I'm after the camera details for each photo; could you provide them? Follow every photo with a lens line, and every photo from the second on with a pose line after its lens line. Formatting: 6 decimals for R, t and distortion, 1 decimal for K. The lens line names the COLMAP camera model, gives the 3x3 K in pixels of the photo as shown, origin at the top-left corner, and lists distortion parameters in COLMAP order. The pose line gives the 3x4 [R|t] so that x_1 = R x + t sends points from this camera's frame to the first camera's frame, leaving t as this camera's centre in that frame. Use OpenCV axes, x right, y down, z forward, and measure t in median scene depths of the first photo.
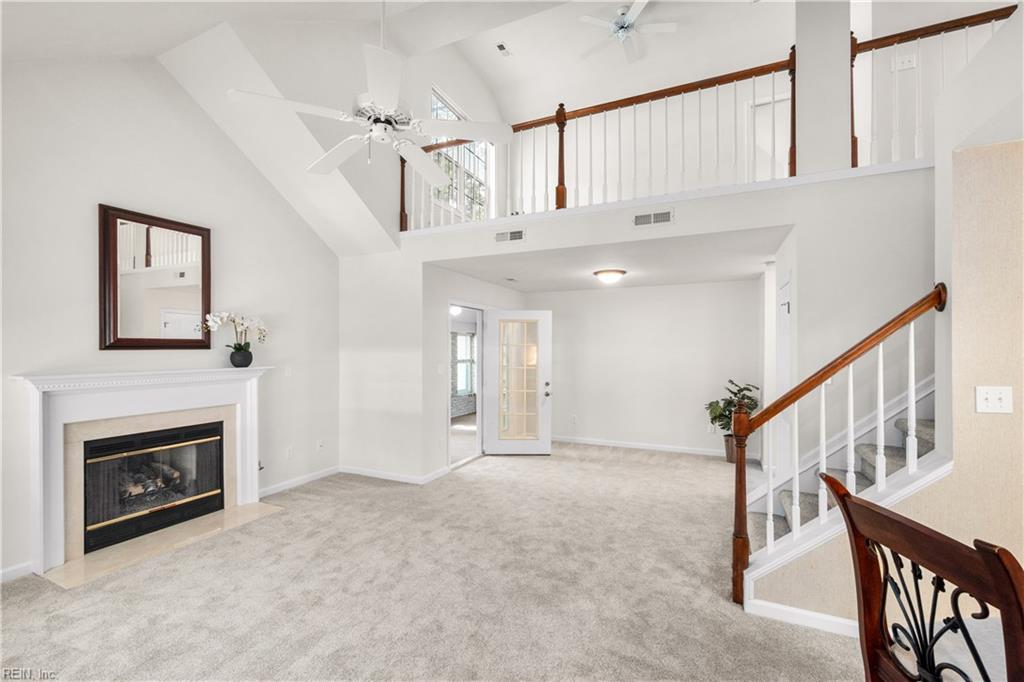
lens RADIAL K [[432.1, 0, 510.7], [0, 432.1, 346.4], [0, 0, 1]] dist [-0.003358, -0.000344]
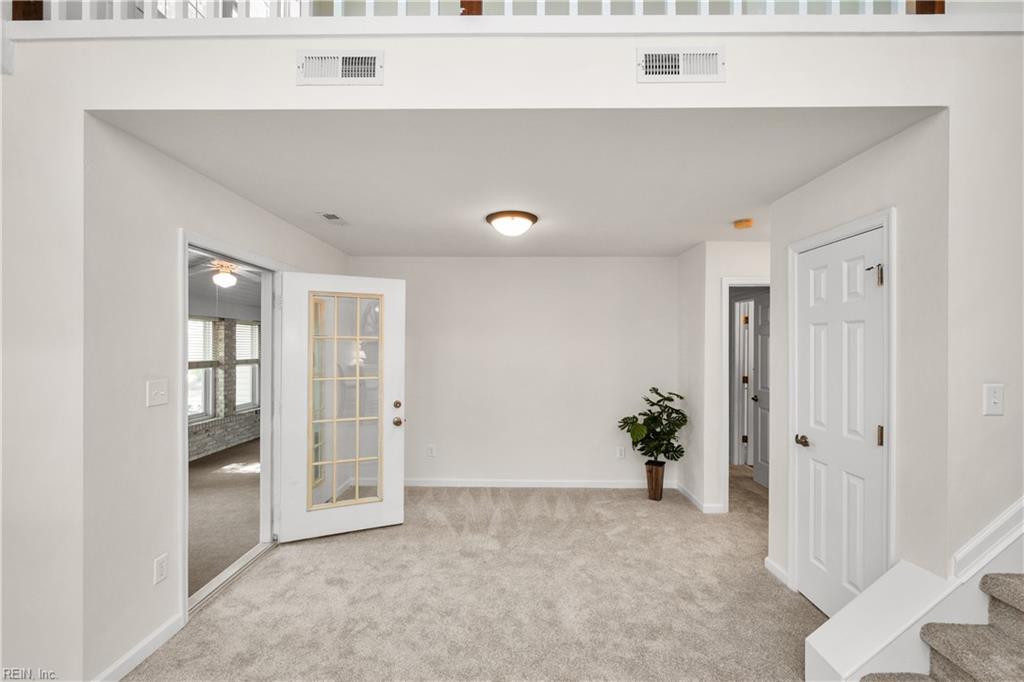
lens RADIAL K [[432.1, 0, 510.7], [0, 432.1, 346.4], [0, 0, 1]] dist [-0.003358, -0.000344]
pose [[0.912427, 0.001988, 0.409234, -0.016395], [-0.006312, 0.999938, 0.009216, 0.001403], [-0.409191, -0.010992, 0.912383, 0.417083]]
